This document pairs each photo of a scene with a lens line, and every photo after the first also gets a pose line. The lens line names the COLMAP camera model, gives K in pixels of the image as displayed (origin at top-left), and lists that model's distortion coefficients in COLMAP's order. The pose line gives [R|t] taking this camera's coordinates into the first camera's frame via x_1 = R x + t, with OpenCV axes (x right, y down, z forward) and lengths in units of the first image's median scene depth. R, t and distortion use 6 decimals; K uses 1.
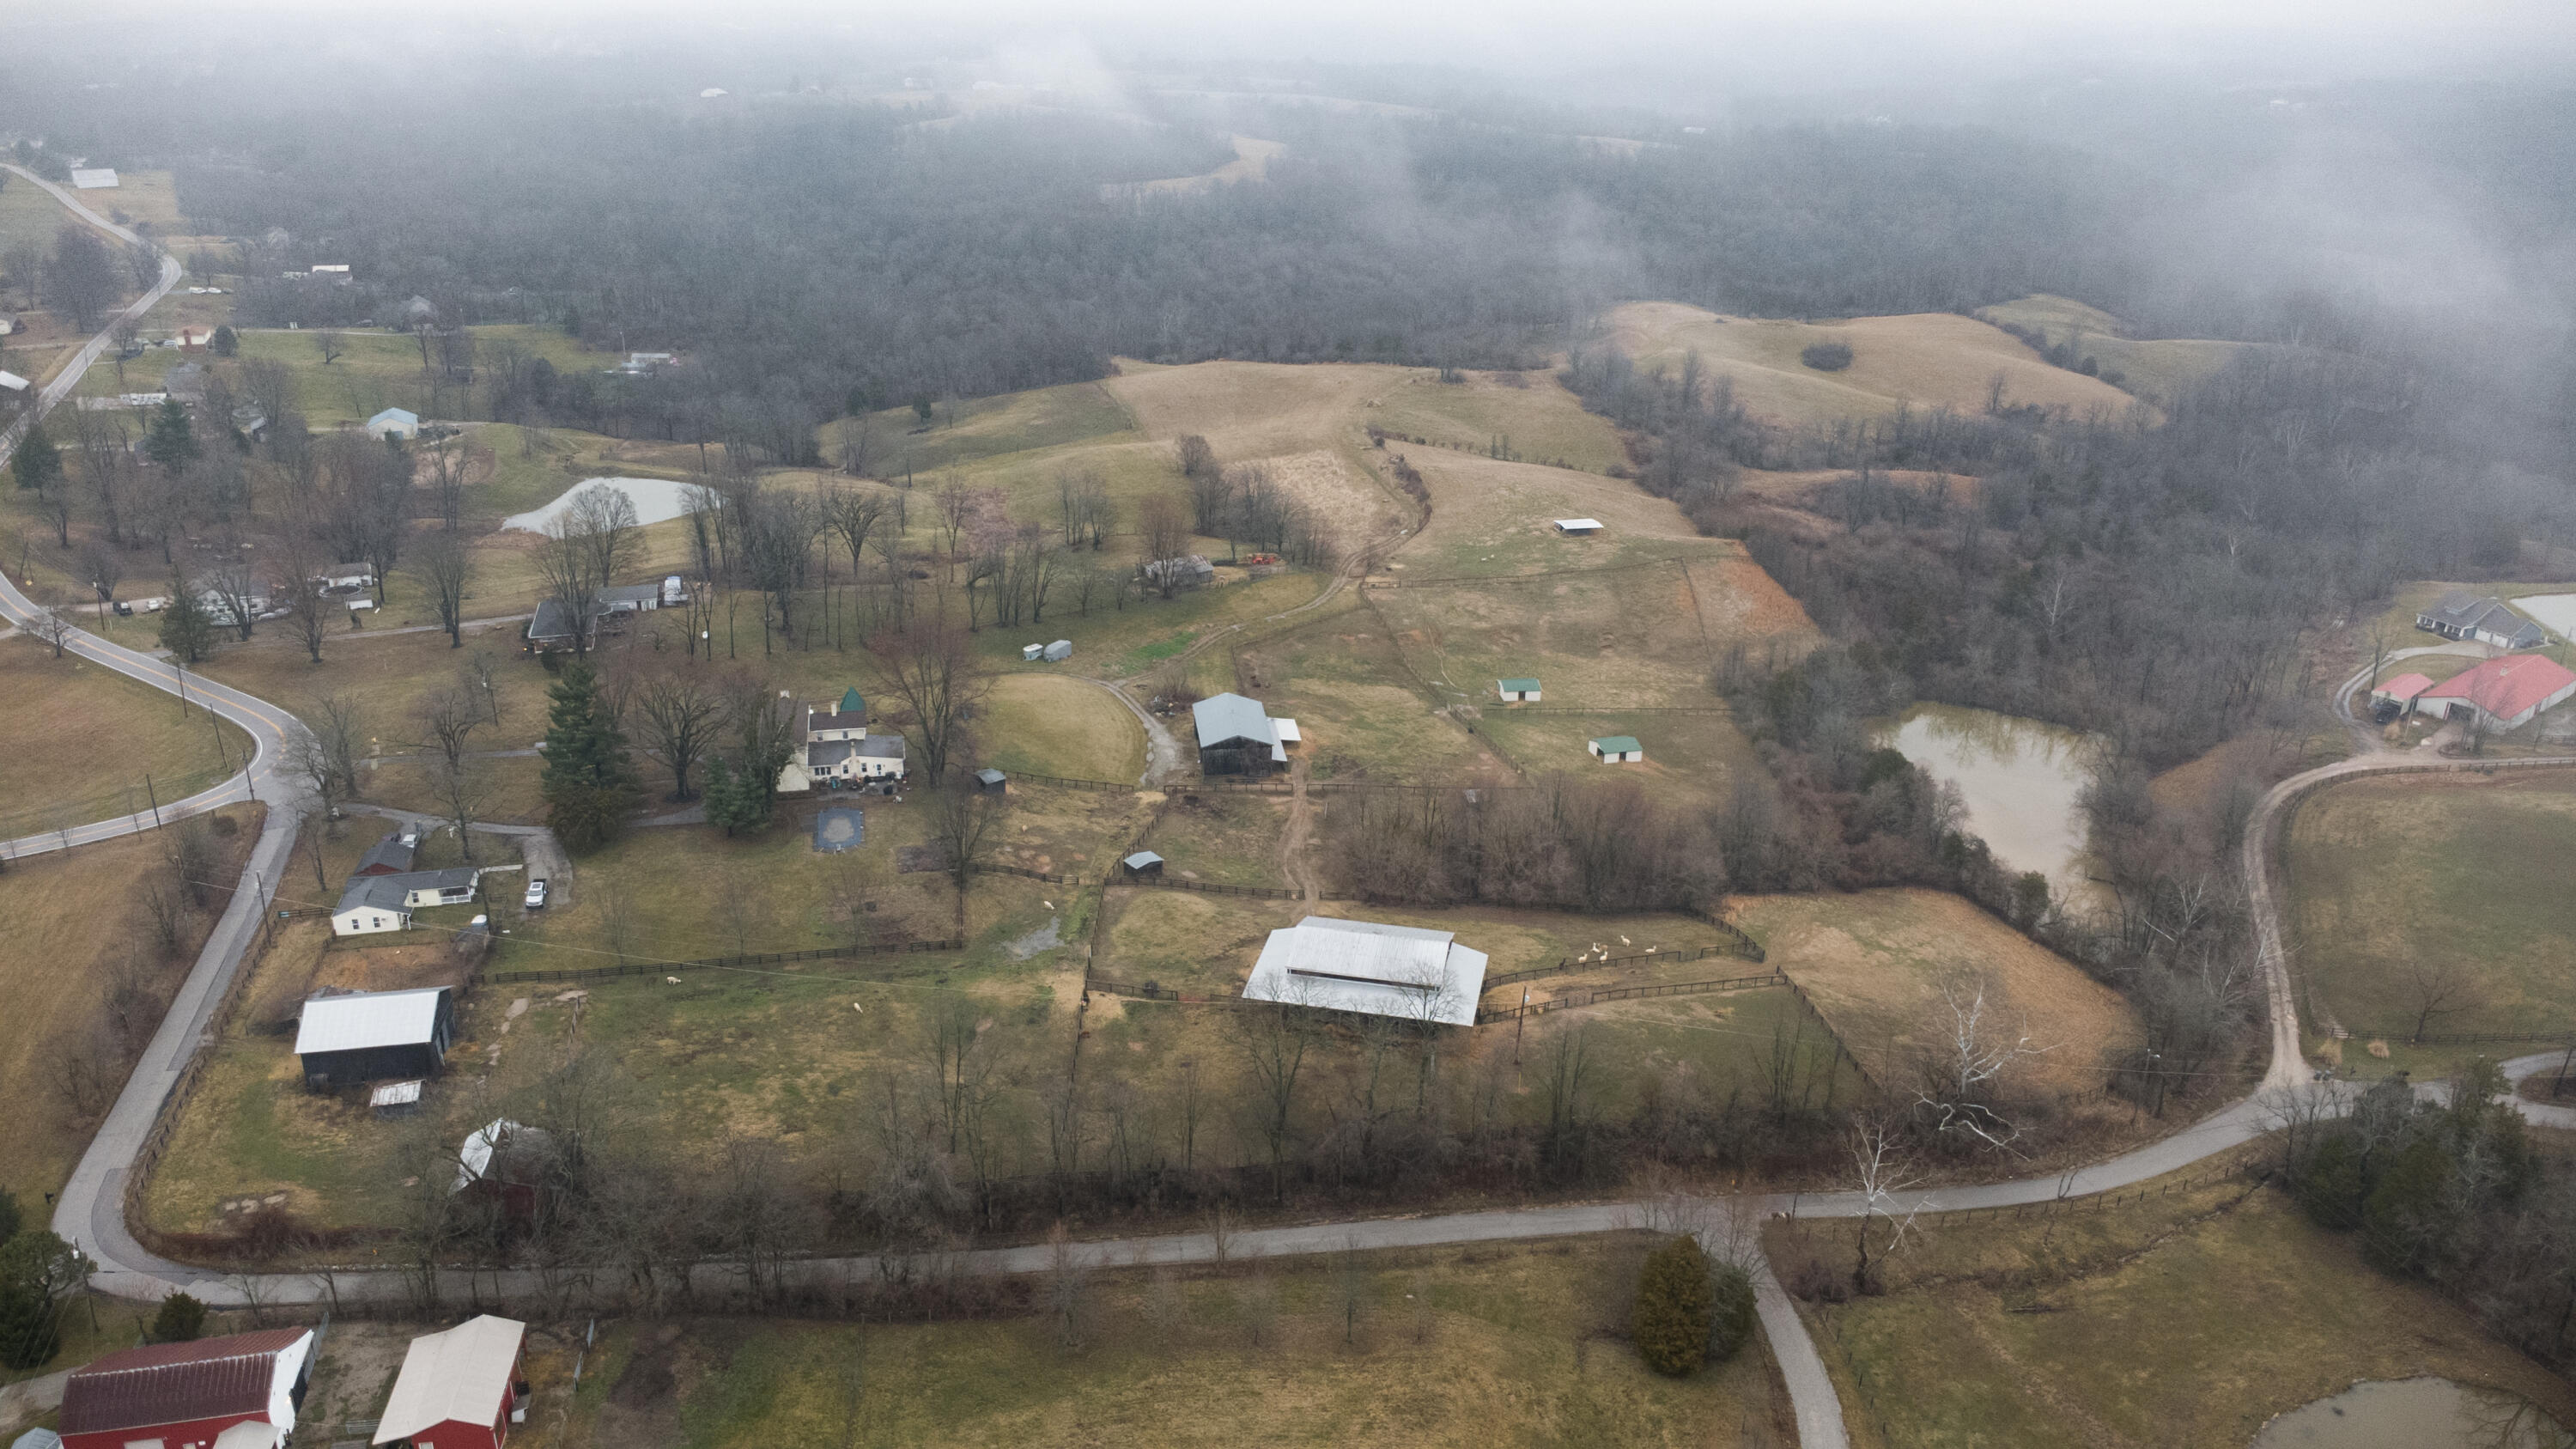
lens RADIAL K [[1812.7, 0, 1291.9], [0, 1812.7, 720.1], [0, 0, 1]] dist [0.028069, -0.041875]
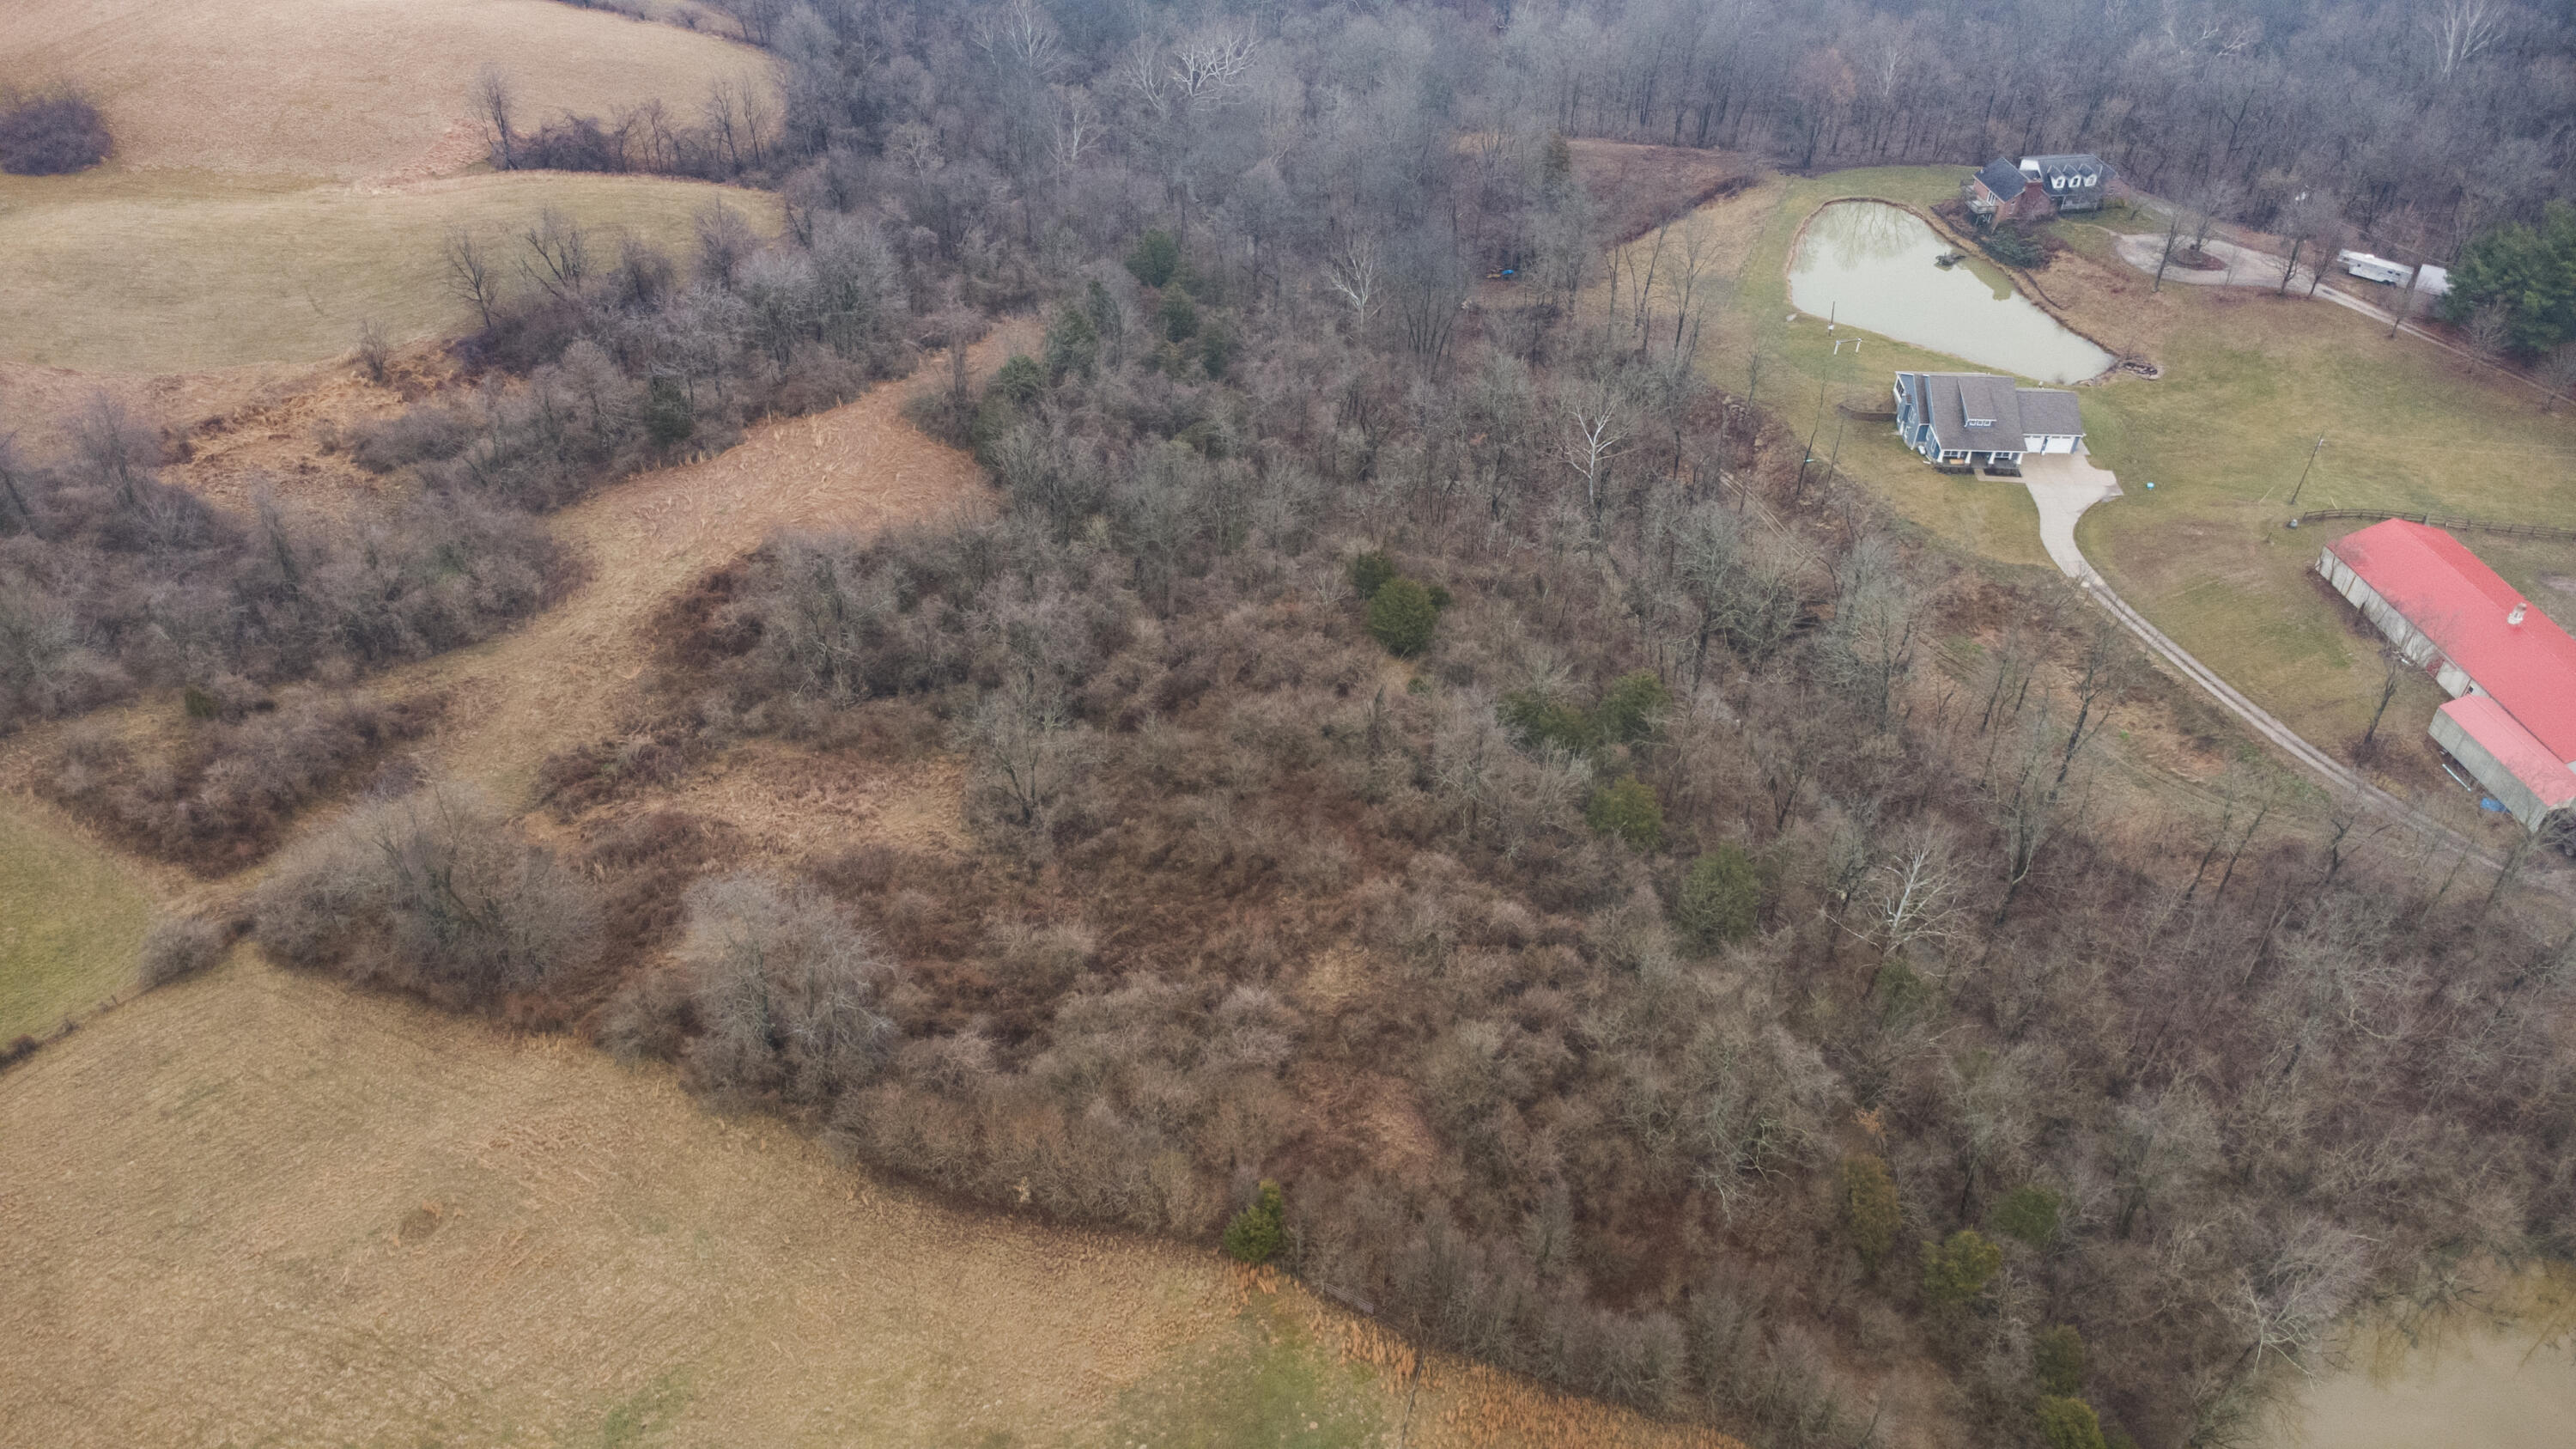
lens RADIAL K [[1814.3, 0, 1288.7], [0, 1814.3, 705.9], [0, 0, 1]] dist [0.040214, -0.060149]
pose [[0.466816, -0.565657, 0.679790, 0.131609], [0.328743, 0.824596, 0.460401, -0.400603], [-0.820982, 0.008553, 0.570890, 1.078159]]
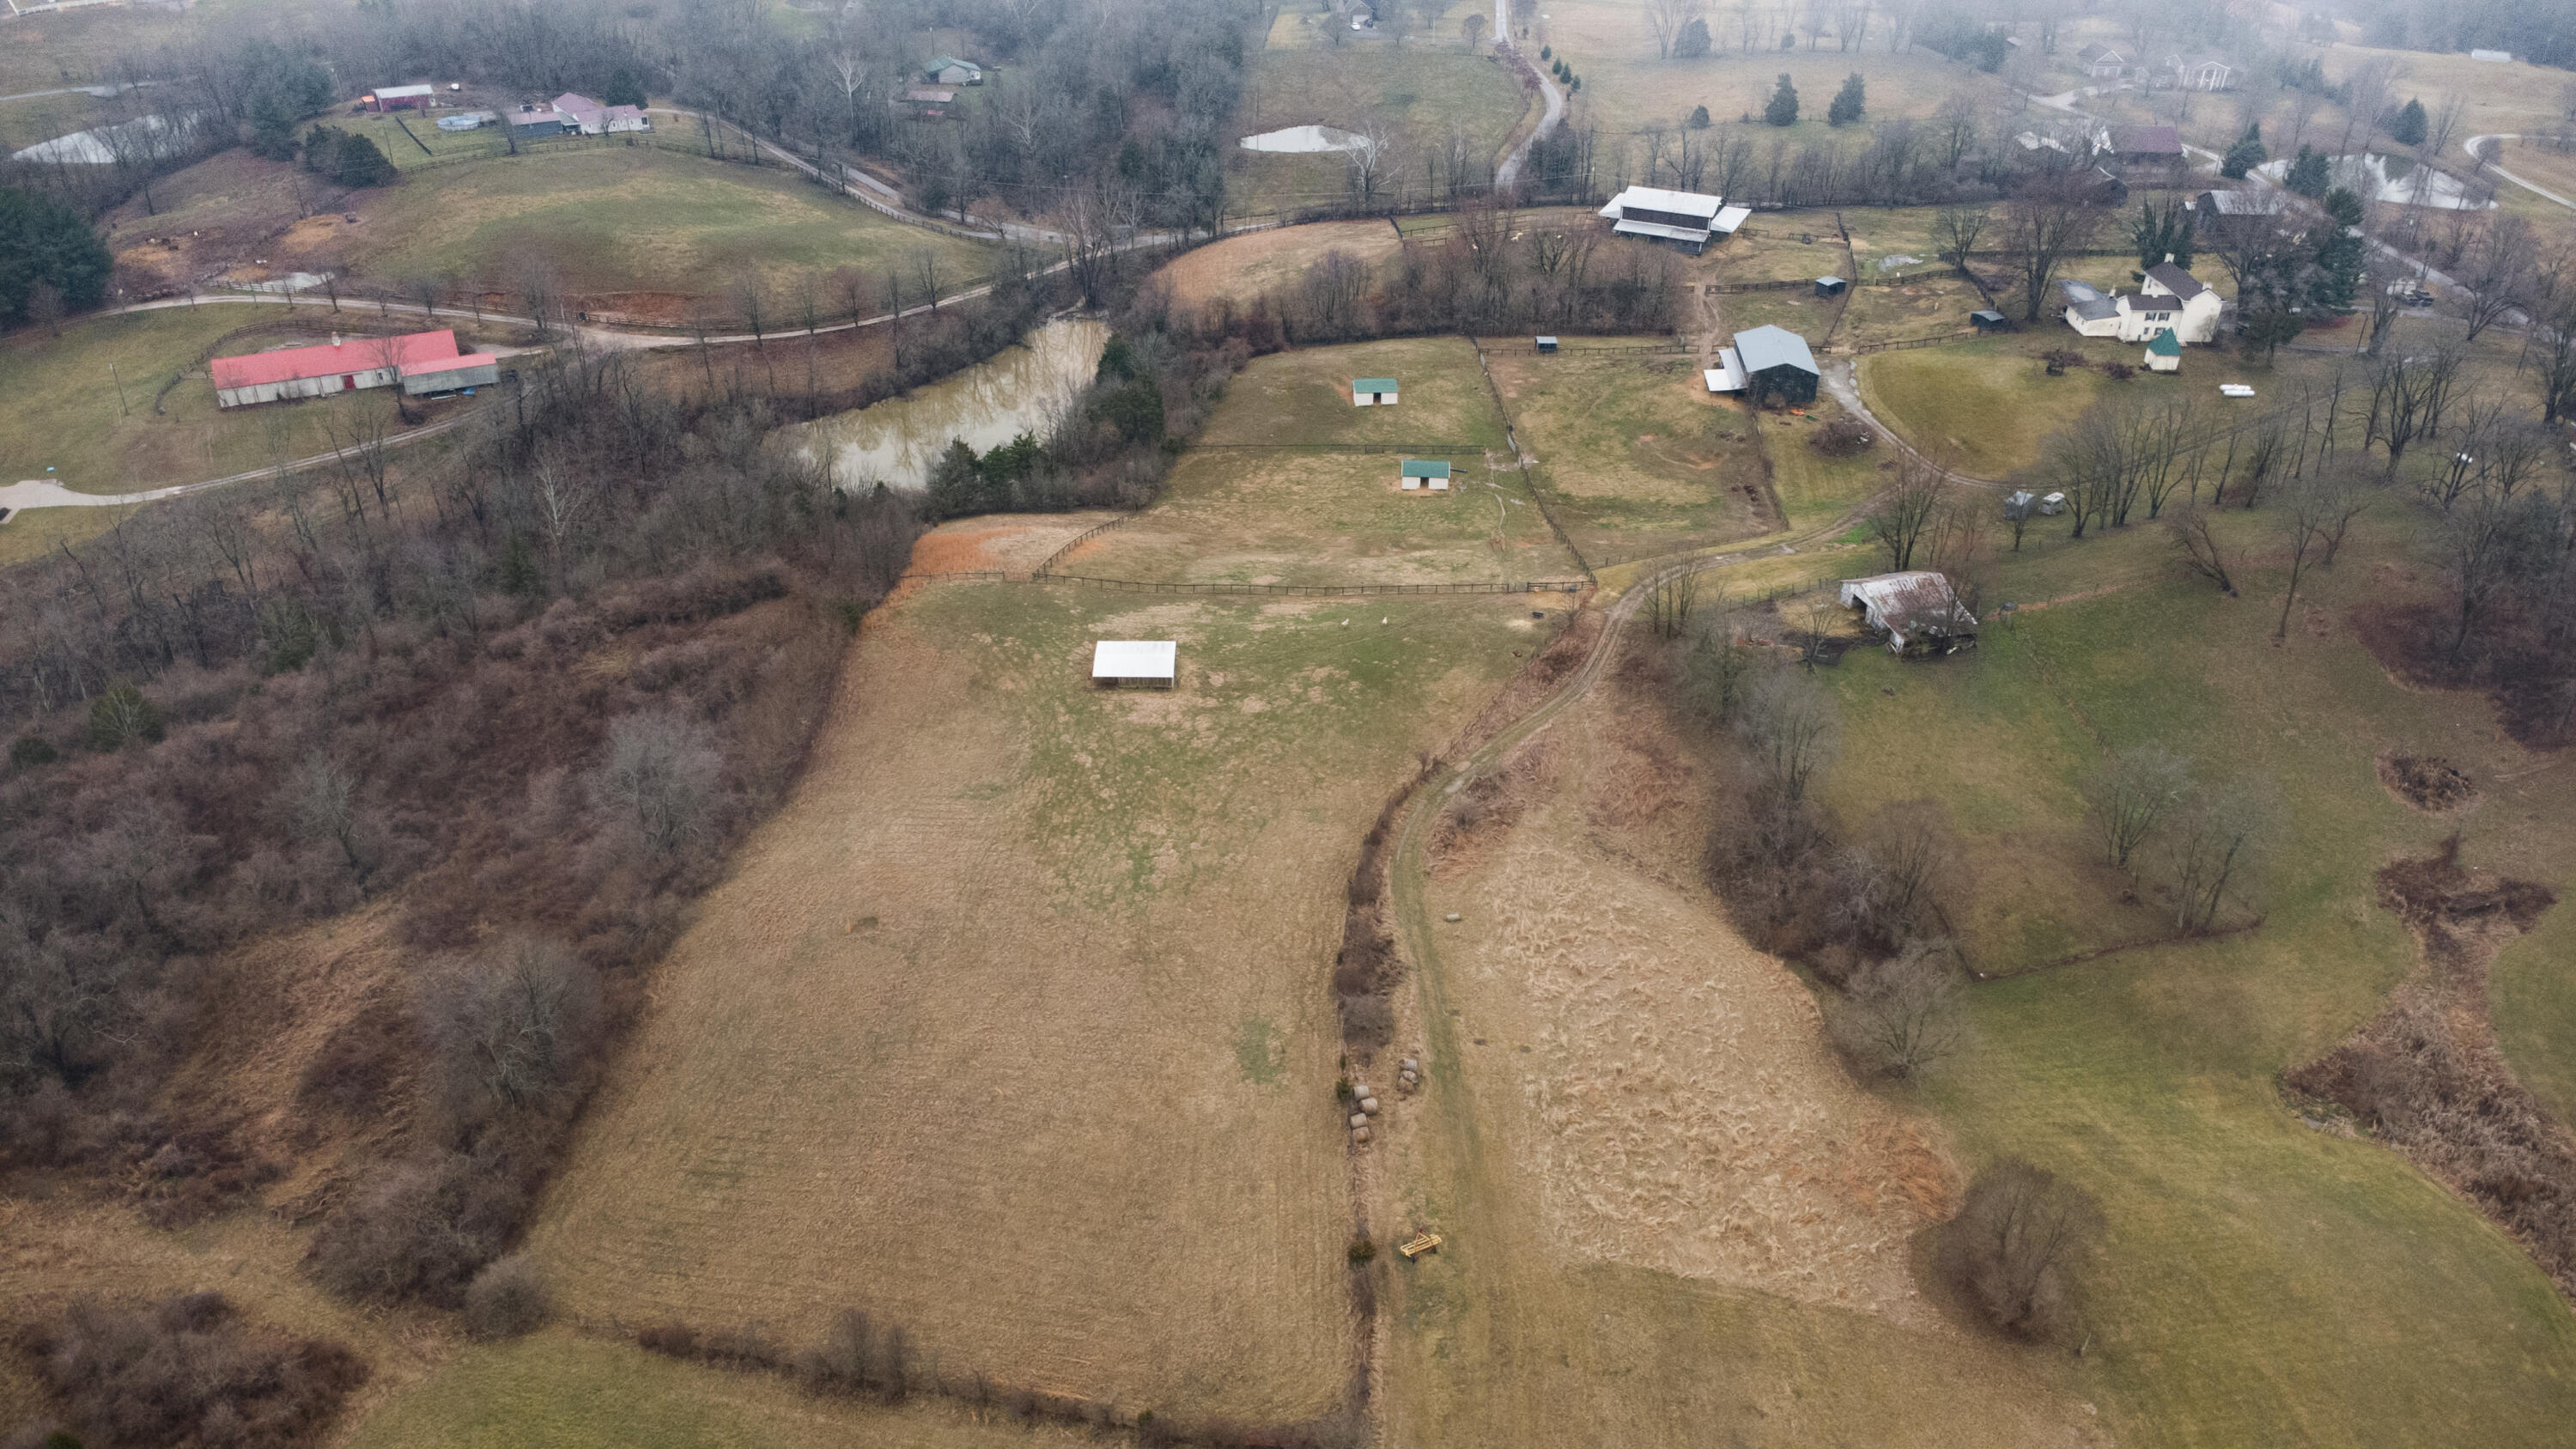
lens RADIAL K [[1812.7, 0, 1291.9], [0, 1812.7, 720.1], [0, 0, 1]] dist [0.028069, -0.041875]
pose [[-0.978148, -0.133833, 0.159106, 0.040895], [0.048624, 0.596791, 0.800922, -0.664248], [-0.202143, 0.791157, -0.577242, 1.708829]]
